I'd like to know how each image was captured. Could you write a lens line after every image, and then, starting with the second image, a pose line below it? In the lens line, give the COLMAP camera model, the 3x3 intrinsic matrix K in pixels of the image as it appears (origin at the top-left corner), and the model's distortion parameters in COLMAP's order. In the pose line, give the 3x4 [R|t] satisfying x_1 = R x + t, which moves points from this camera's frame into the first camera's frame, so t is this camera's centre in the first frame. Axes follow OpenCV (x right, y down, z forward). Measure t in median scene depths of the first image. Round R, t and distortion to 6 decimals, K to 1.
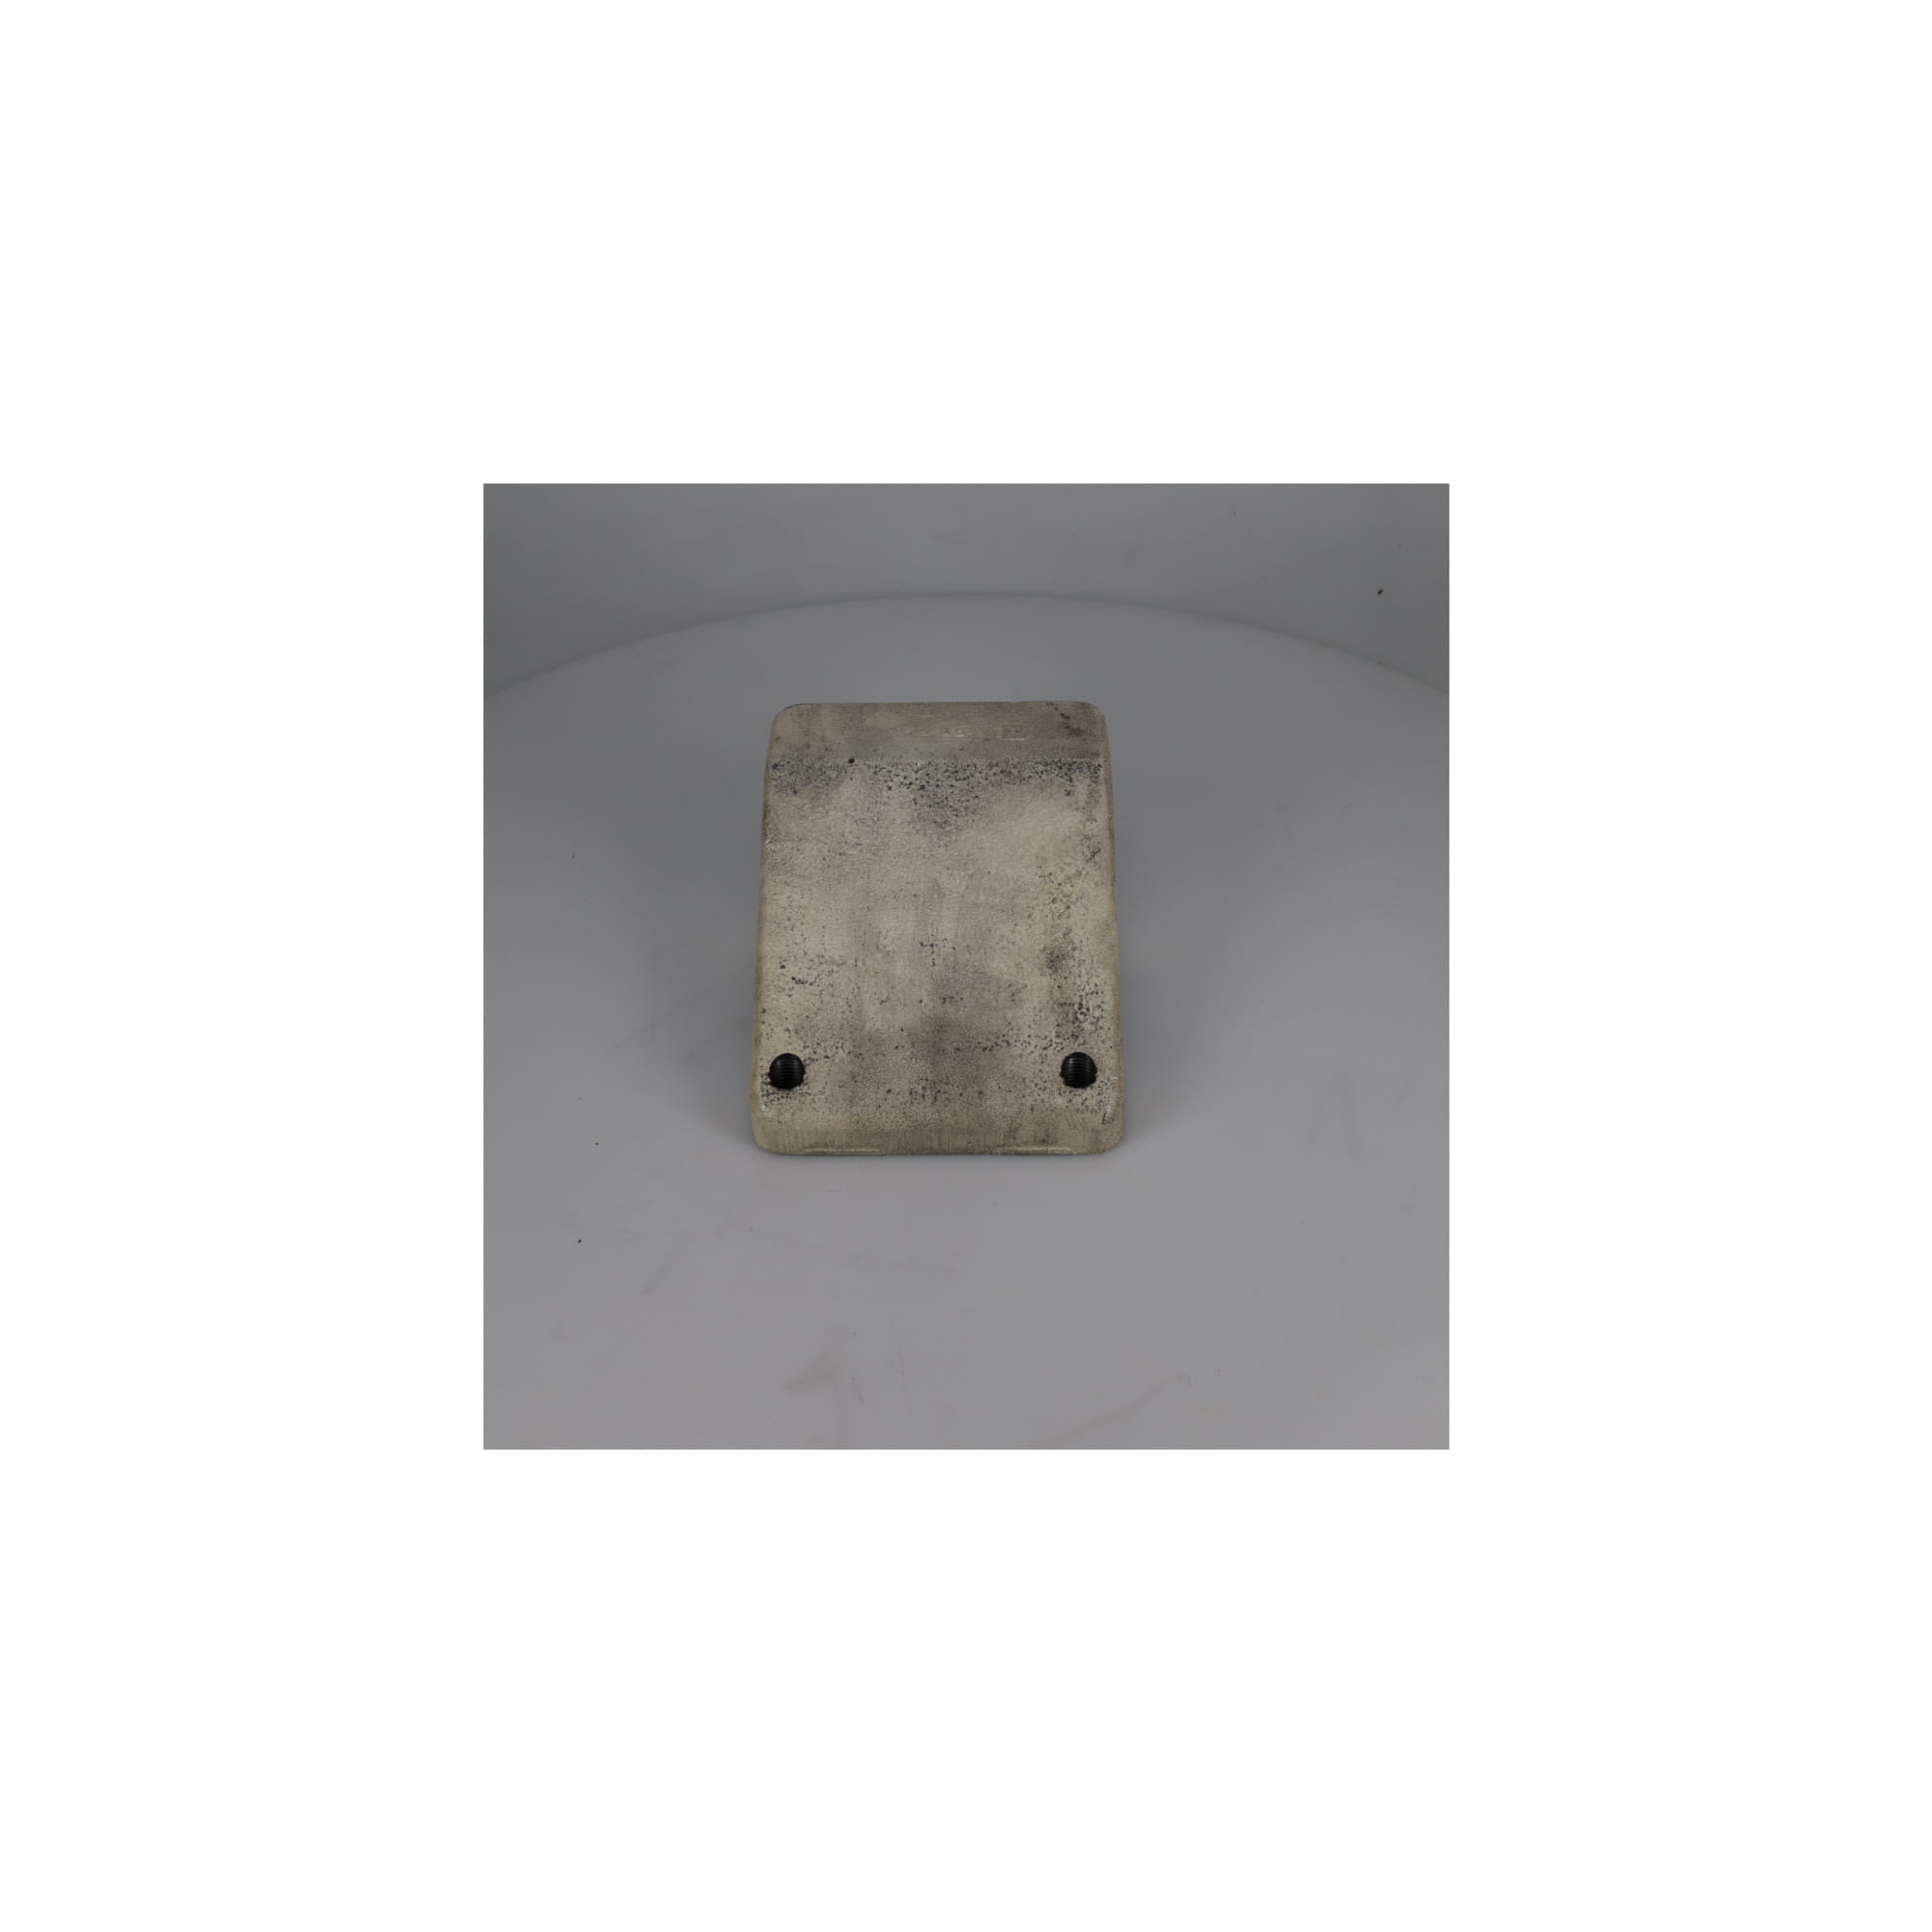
lens RADIAL K [[1711.8, 0, 968.7], [0, 1711.8, 965.6], [0, 0, 1]] dist [0.096217, 0.000570]
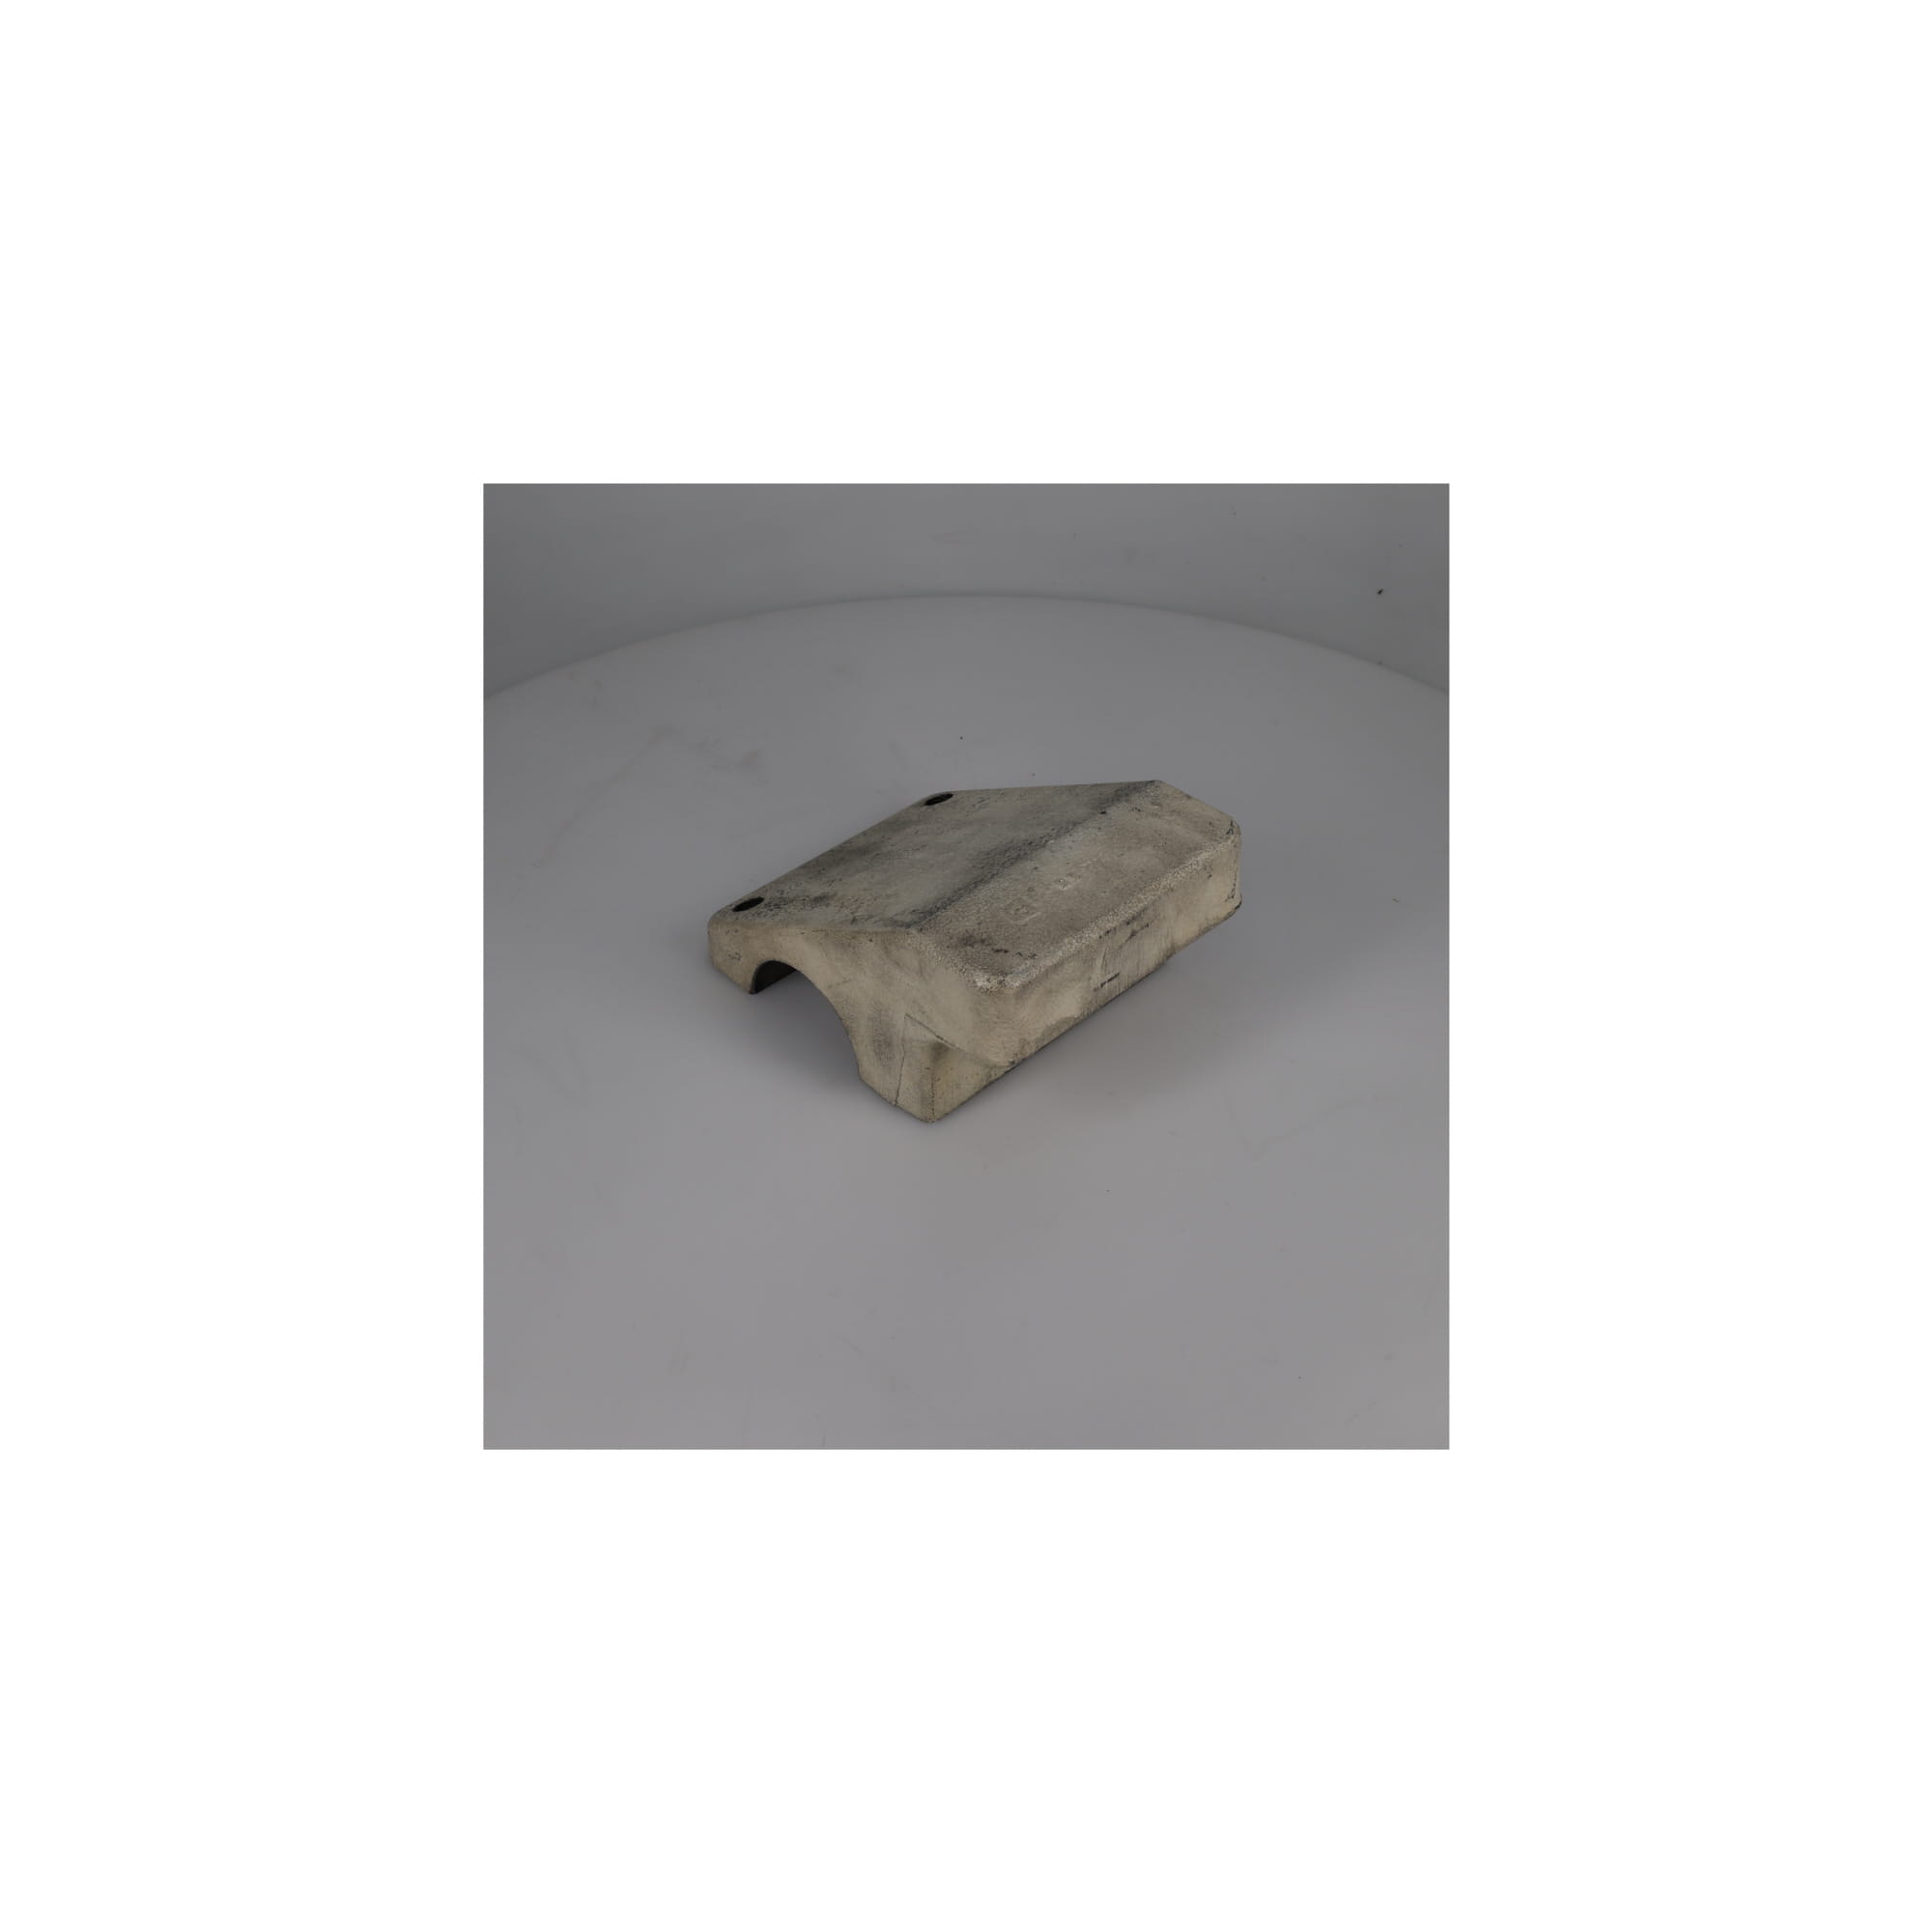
lens RADIAL K [[1711.8, 0, 969.6], [0, 1711.8, 965.9], [0, 0, 1]] dist [0.096217, 0.000570]
pose [[-0.716313, 0.469404, -0.516290, 0.544790], [-0.427705, 0.289249, 0.856390, -0.925224], [0.551329, 0.834263, -0.006426, 1.085119]]
